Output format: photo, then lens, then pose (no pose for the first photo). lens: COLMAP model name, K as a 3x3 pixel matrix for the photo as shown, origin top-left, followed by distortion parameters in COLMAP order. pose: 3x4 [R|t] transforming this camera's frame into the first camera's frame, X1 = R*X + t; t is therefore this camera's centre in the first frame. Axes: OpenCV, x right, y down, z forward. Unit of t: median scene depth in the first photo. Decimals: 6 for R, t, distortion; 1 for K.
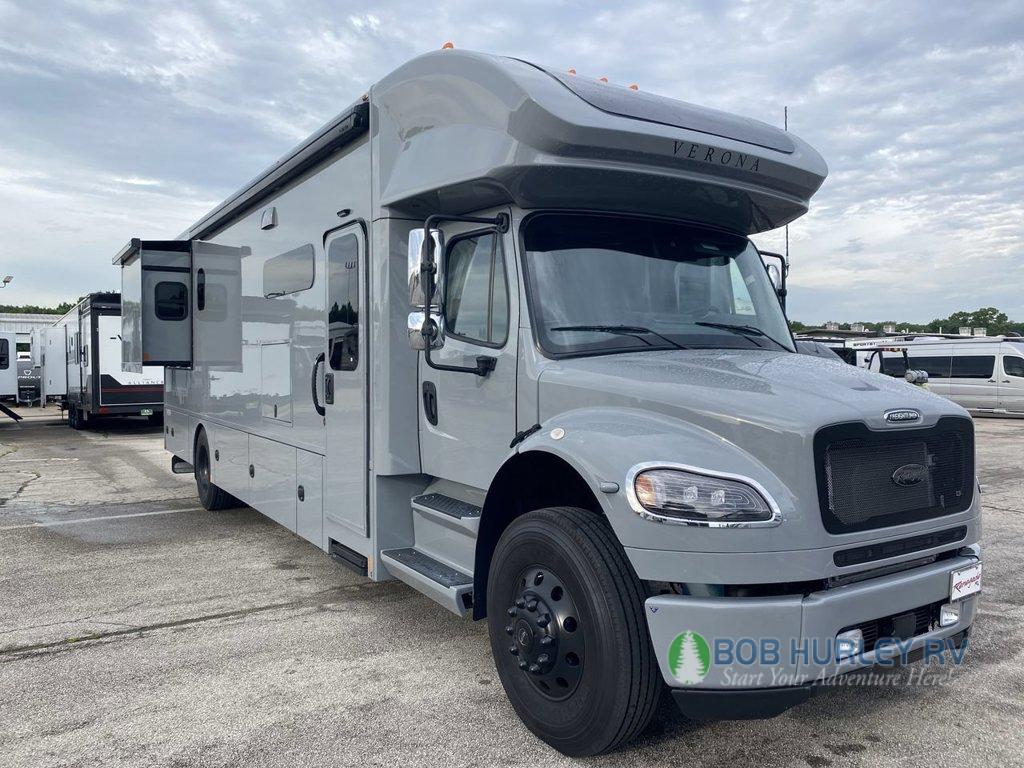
lens RADIAL K [[809.2, 0, 512.0], [0, 809.2, 384.0], [0, 0, 1]] dist [0.006462, 0.006171]
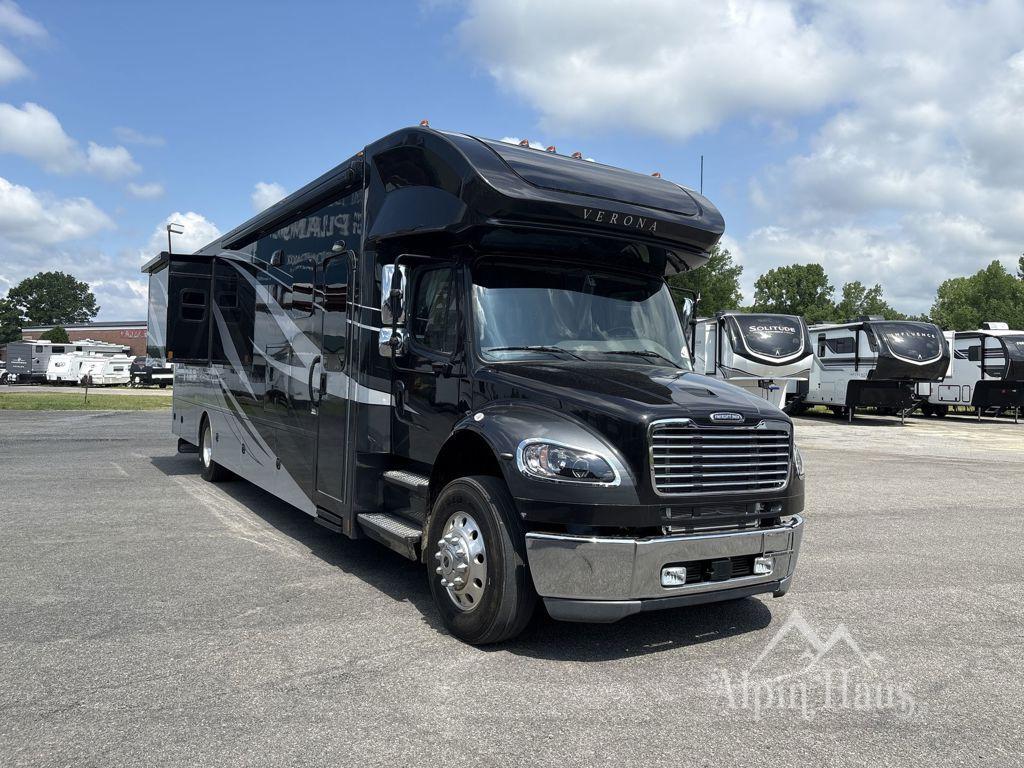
lens RADIAL K [[819.9, 0, 512.0], [0, 819.9, 384.0], [0, 0, 1]] dist [0.060888, 0.000134]
pose [[0.999013, 0.044401, 0.000949, 0.080601], [-0.044383, 0.998913, -0.014260, 0.013268], [-0.001581, 0.014204, 0.999898, -0.305762]]
